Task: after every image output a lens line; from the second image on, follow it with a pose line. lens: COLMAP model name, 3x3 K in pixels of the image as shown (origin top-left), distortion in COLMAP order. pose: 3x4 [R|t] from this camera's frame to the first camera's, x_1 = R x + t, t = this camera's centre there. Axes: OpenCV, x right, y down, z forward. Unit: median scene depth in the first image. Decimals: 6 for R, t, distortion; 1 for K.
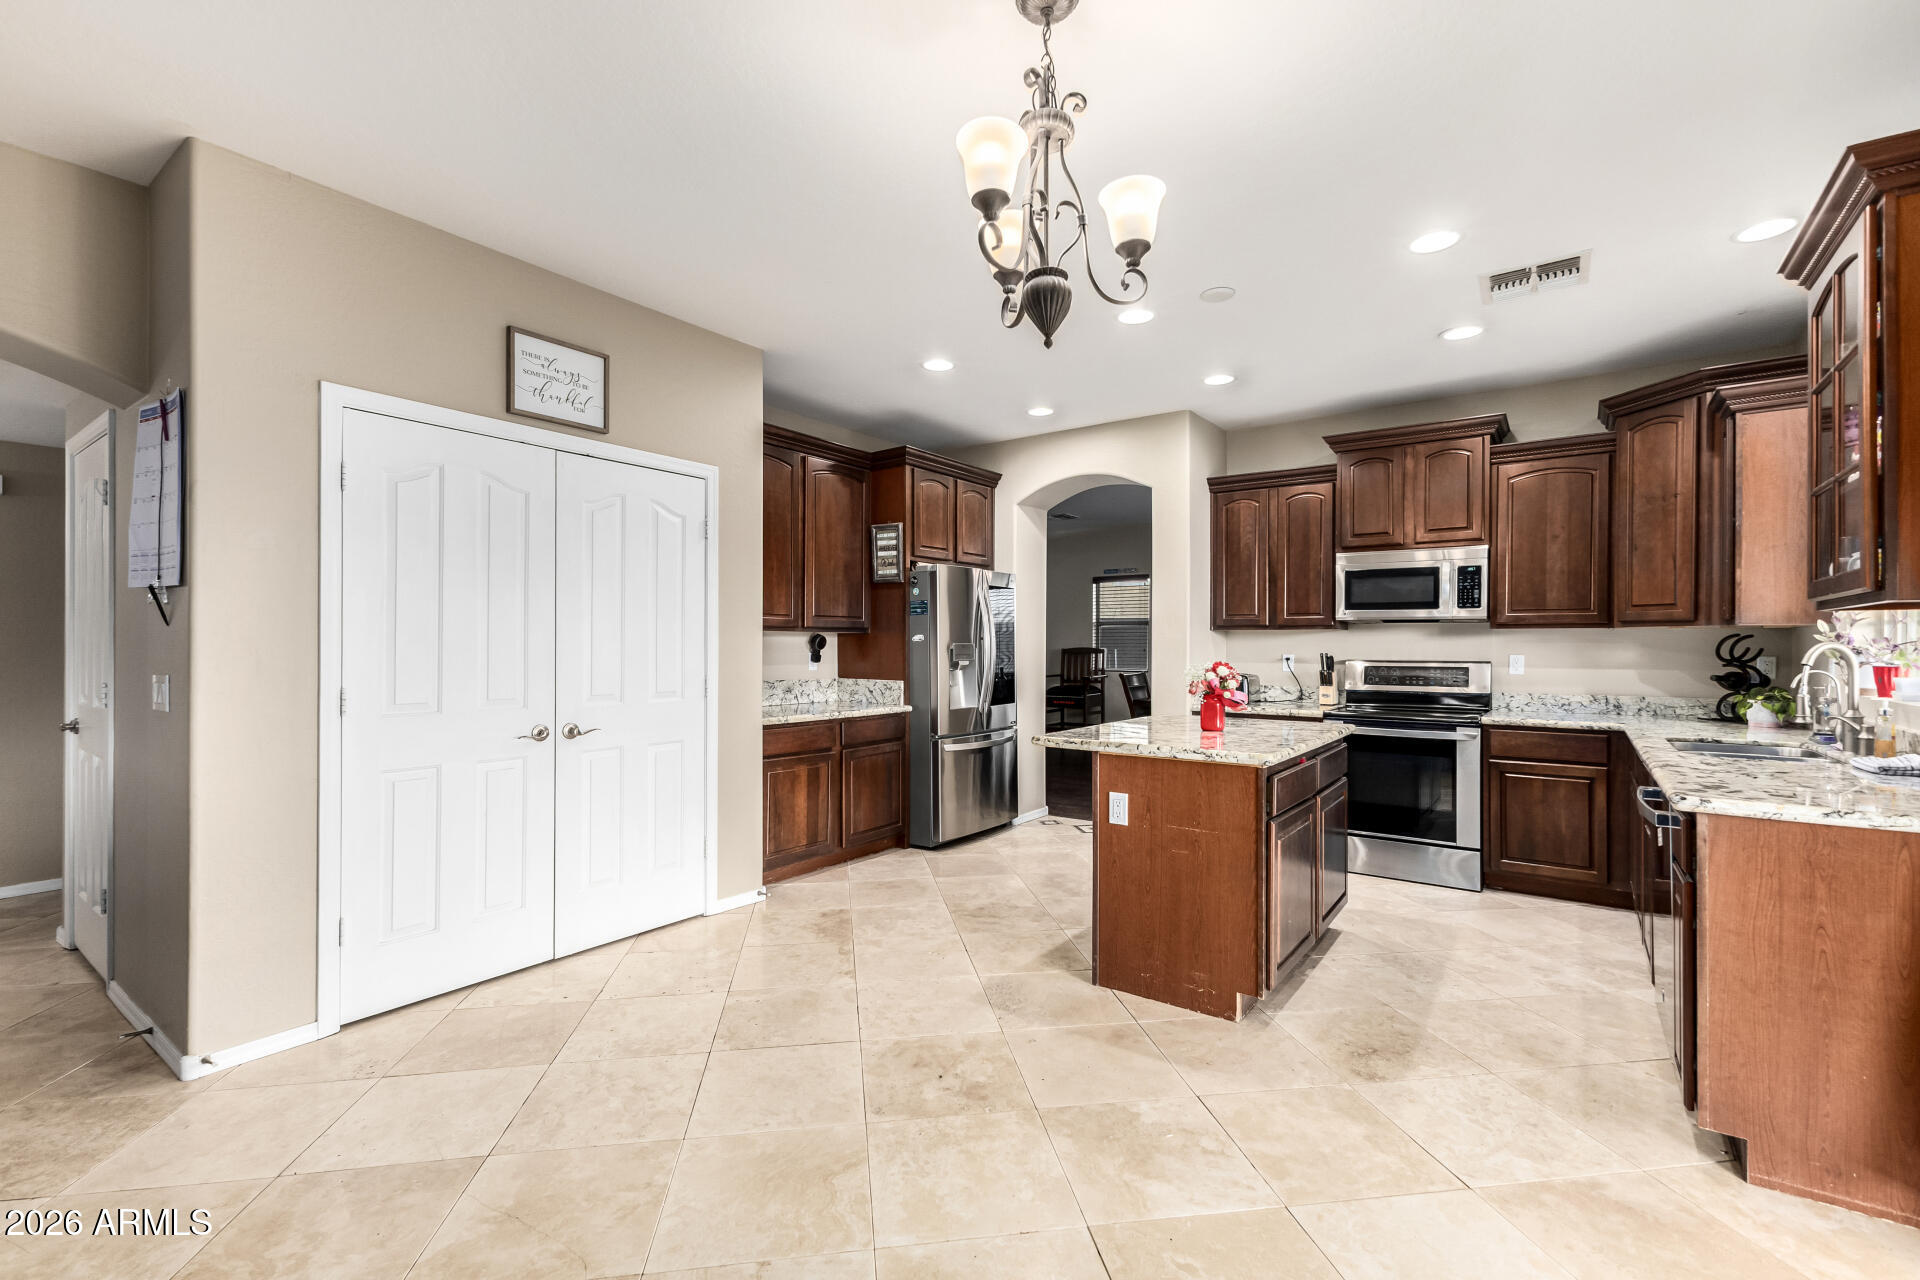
lens RADIAL K [[840.7, 0, 959.5], [0, 840.7, 646.9], [0, 0, 1]] dist [-0.000810, -0.000290]
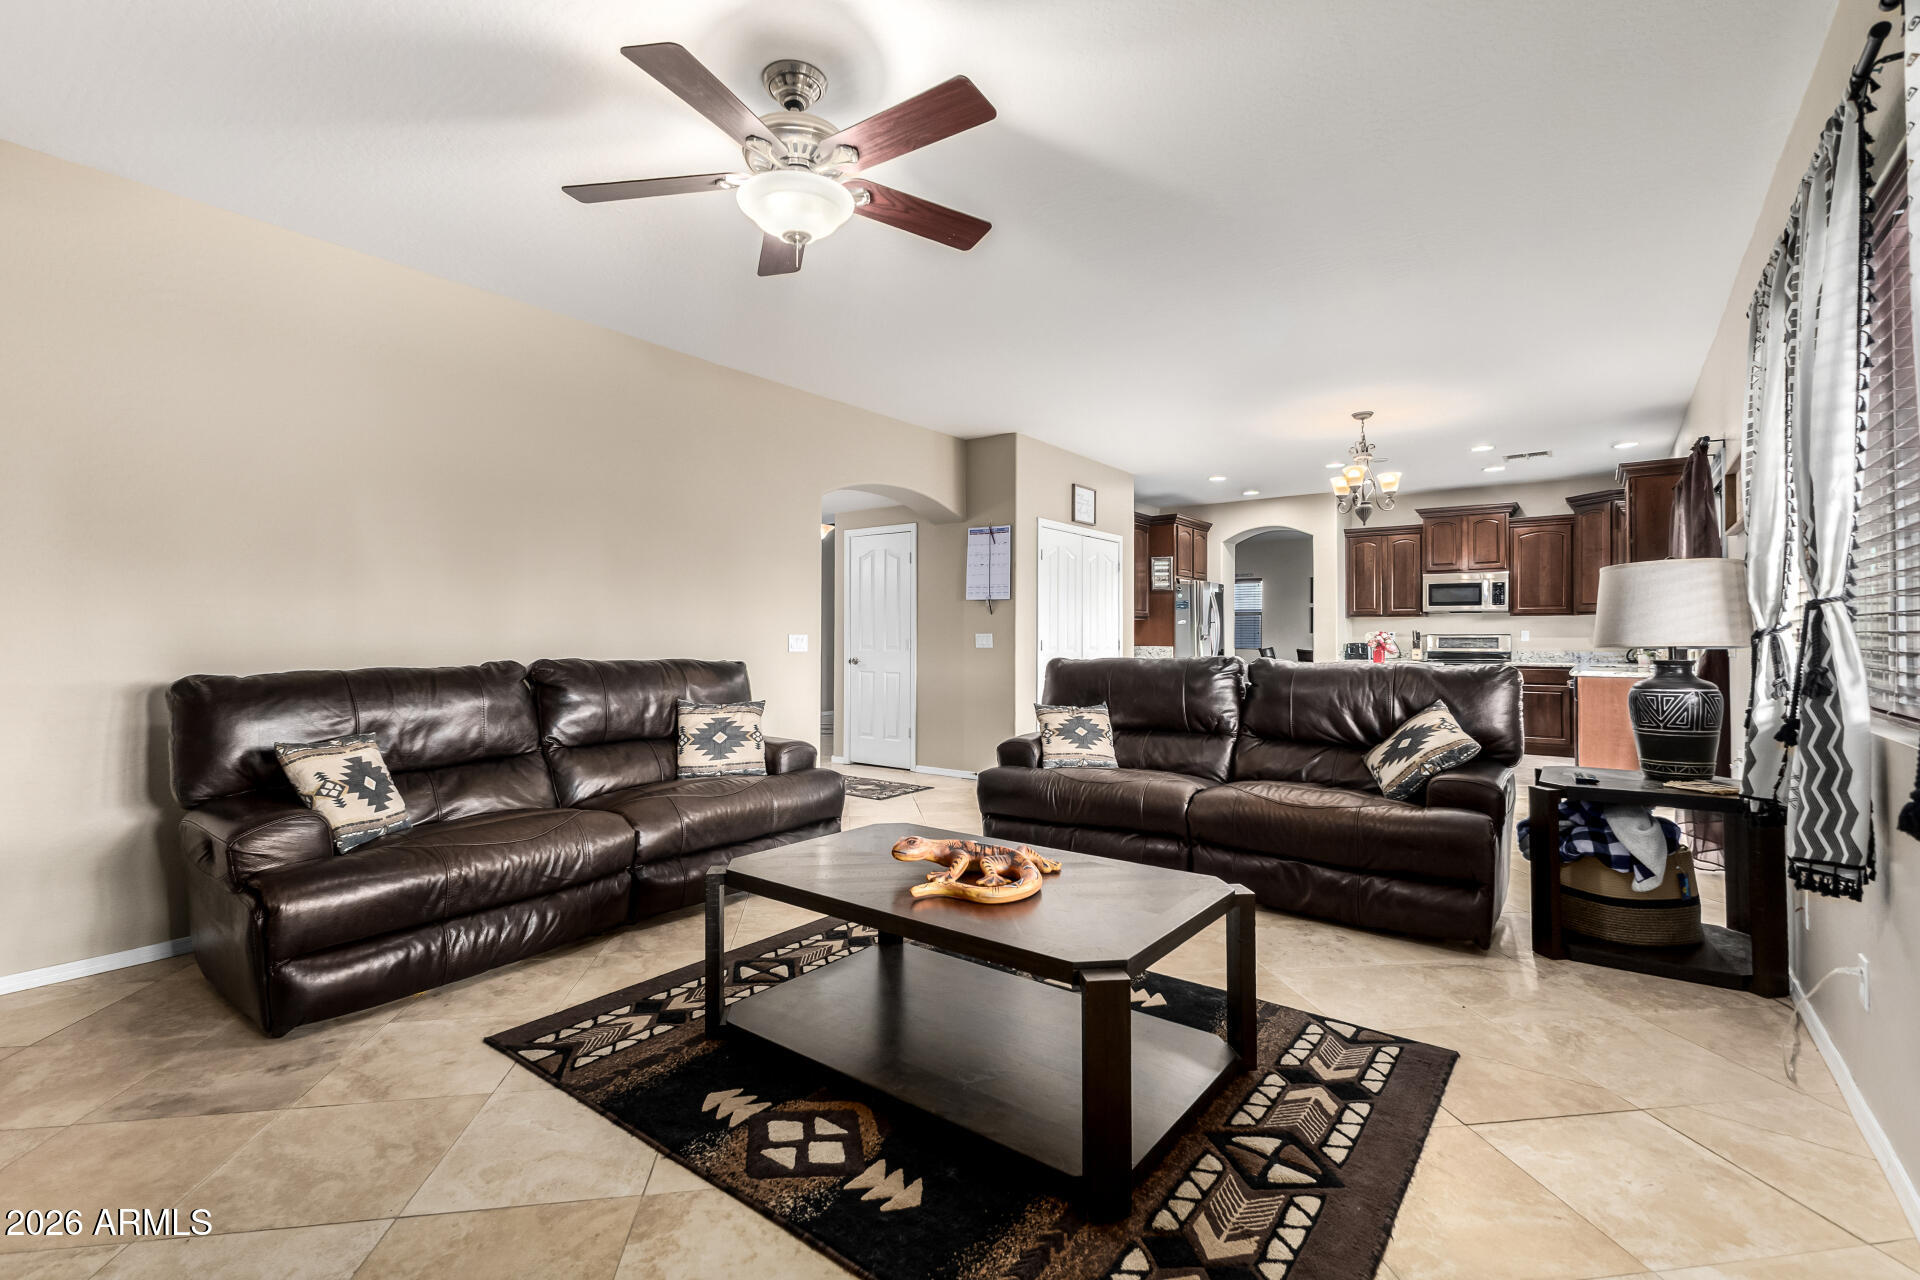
lens RADIAL K [[840.7, 0, 961.9], [0, 840.7, 630.8], [0, 0, 1]] dist [-0.000810, -0.000290]
pose [[0.999758, -0.001030, -0.021982, -0.517559], [0.000798, 0.999944, -0.010546, 0.028478], [0.021992, 0.010526, 0.999703, -0.848751]]
